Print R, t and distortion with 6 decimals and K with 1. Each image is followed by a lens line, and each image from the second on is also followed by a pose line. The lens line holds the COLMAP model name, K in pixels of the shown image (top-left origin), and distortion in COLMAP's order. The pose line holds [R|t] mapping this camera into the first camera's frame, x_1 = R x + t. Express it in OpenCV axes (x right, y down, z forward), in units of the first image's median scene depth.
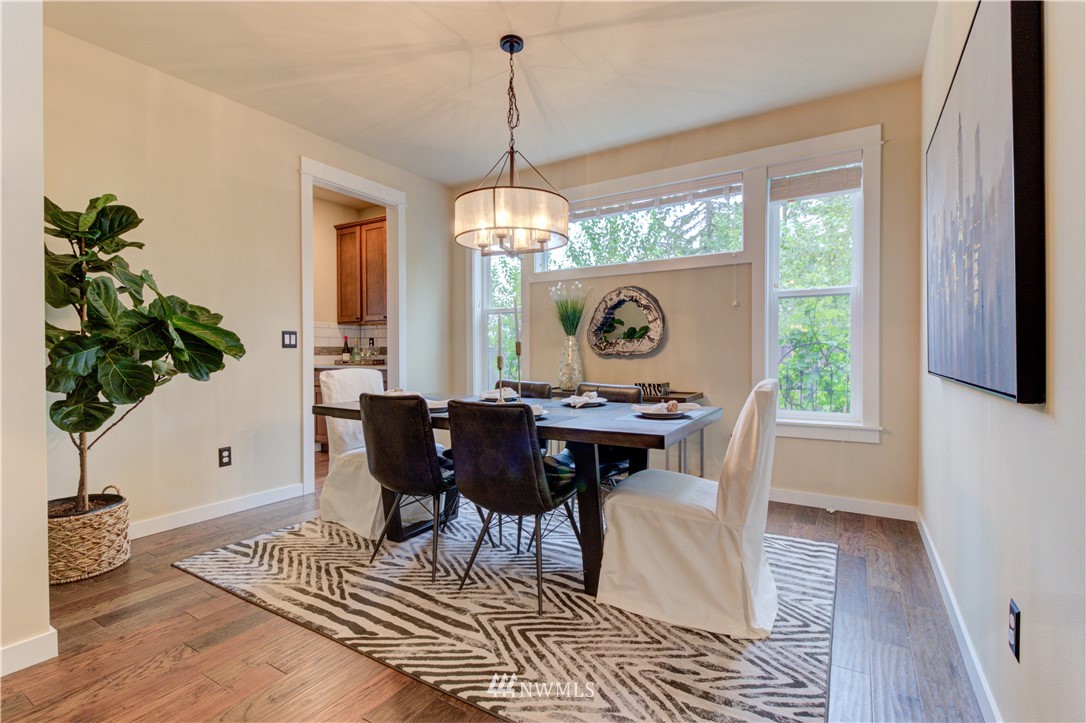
lens RADIAL K [[503.8, 0, 538.9], [0, 503.8, 359.9], [0, 0, 1]] dist [0.018427, -0.011385]
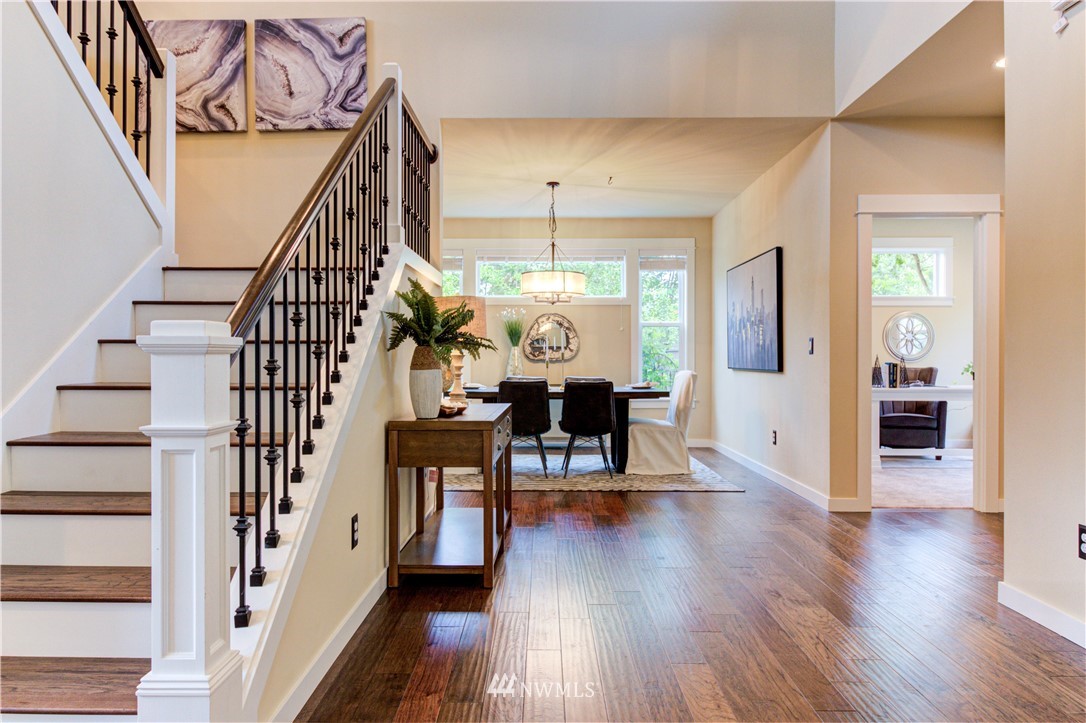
lens RADIAL K [[675.5, 0, 543.0], [0, 675.5, 361.5], [0, 0, 1]] dist [0.003407, 0.000691]
pose [[0.850769, 0.001357, 0.525538, -1.314922], [0.003439, 0.999961, -0.008149, 0.014724], [-0.525528, 0.008740, 0.850731, -0.978950]]
